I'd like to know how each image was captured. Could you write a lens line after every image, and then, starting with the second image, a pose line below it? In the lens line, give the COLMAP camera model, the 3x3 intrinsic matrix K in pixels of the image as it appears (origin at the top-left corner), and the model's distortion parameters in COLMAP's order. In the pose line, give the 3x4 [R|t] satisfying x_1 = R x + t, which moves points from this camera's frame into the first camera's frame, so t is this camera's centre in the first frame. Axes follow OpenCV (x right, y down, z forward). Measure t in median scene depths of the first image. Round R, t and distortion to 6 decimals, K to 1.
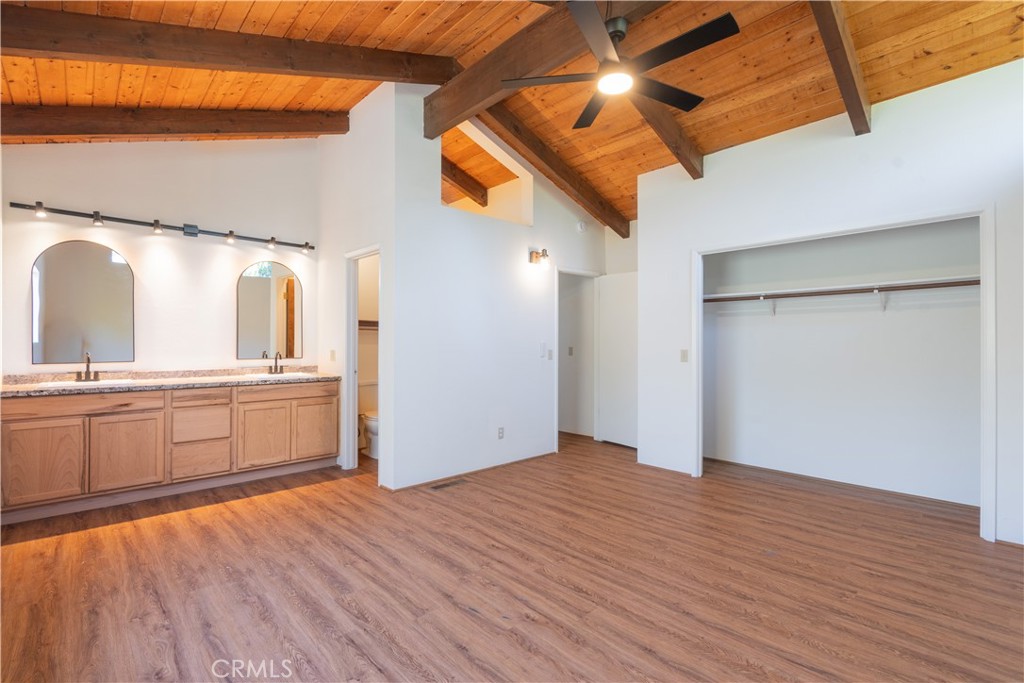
lens RADIAL K [[470.9, 0, 509.5], [0, 470.9, 342.8], [0, 0, 1]] dist [0.005303, -0.003057]
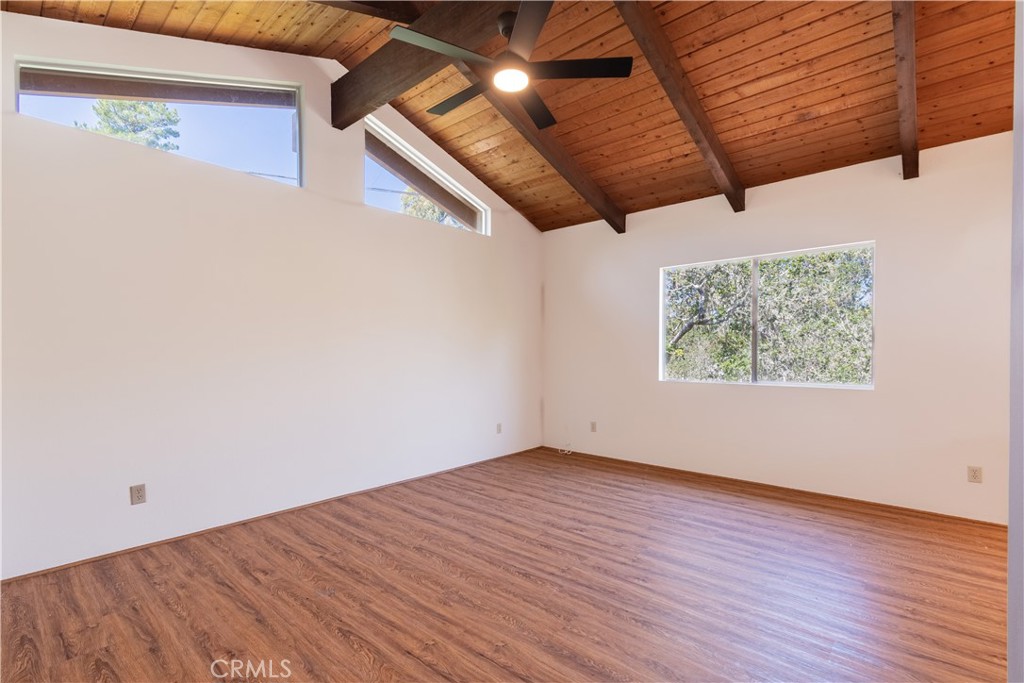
lens RADIAL K [[470.9, 0, 514.9], [0, 470.9, 346.6], [0, 0, 1]] dist [0.005303, -0.003057]
pose [[-0.996967, -0.000435, -0.077820, 0.310824], [0.000328, 0.999952, -0.009787, 0.004510], [0.077821, -0.009782, -0.996919, 2.110378]]
